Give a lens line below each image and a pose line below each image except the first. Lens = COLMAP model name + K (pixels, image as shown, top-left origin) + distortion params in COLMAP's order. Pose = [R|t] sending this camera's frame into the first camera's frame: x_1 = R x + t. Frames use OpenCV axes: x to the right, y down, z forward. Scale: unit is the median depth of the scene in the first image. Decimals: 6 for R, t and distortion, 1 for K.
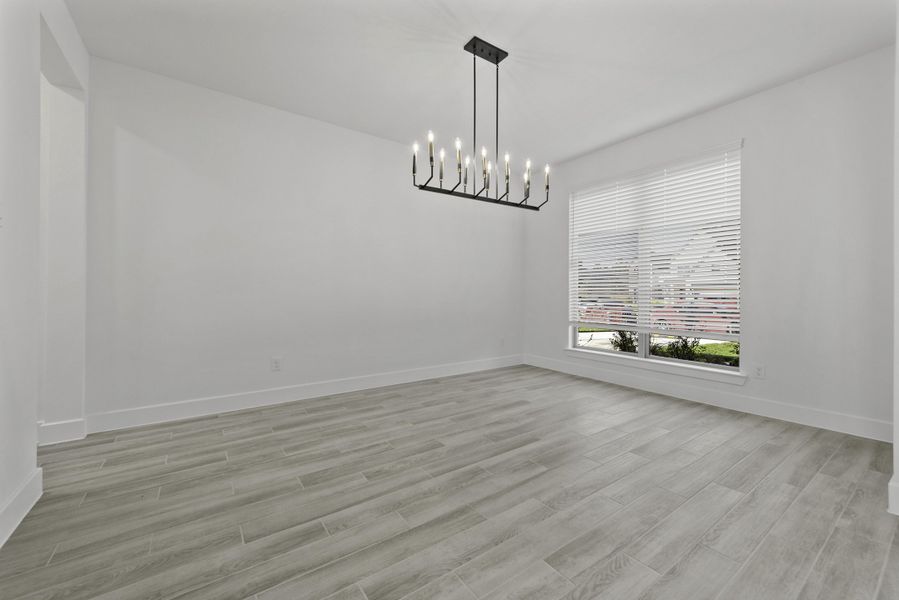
lens RADIAL K [[354.3, 0, 448.4], [0, 354.3, 296.4], [0, 0, 1]] dist [0.007081, -0.000239]
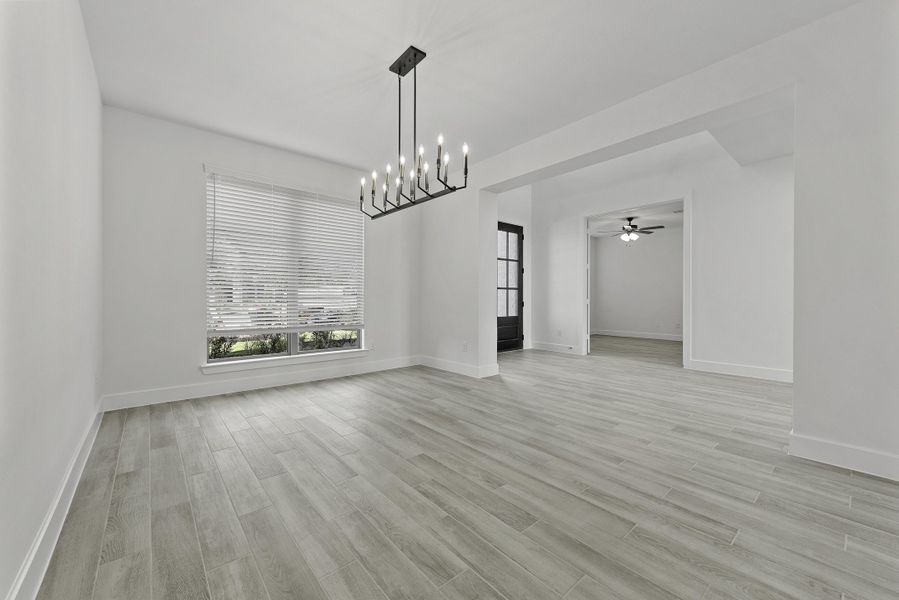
lens RADIAL K [[354.3, 0, 450.1], [0, 354.3, 299.3], [0, 0, 1]] dist [0.007081, -0.000239]
pose [[-0.083823, -0.008746, 0.996442, -1.216391], [0.007243, 0.999930, 0.009386, -0.010688], [-0.996454, 0.008004, -0.083754, 1.251431]]
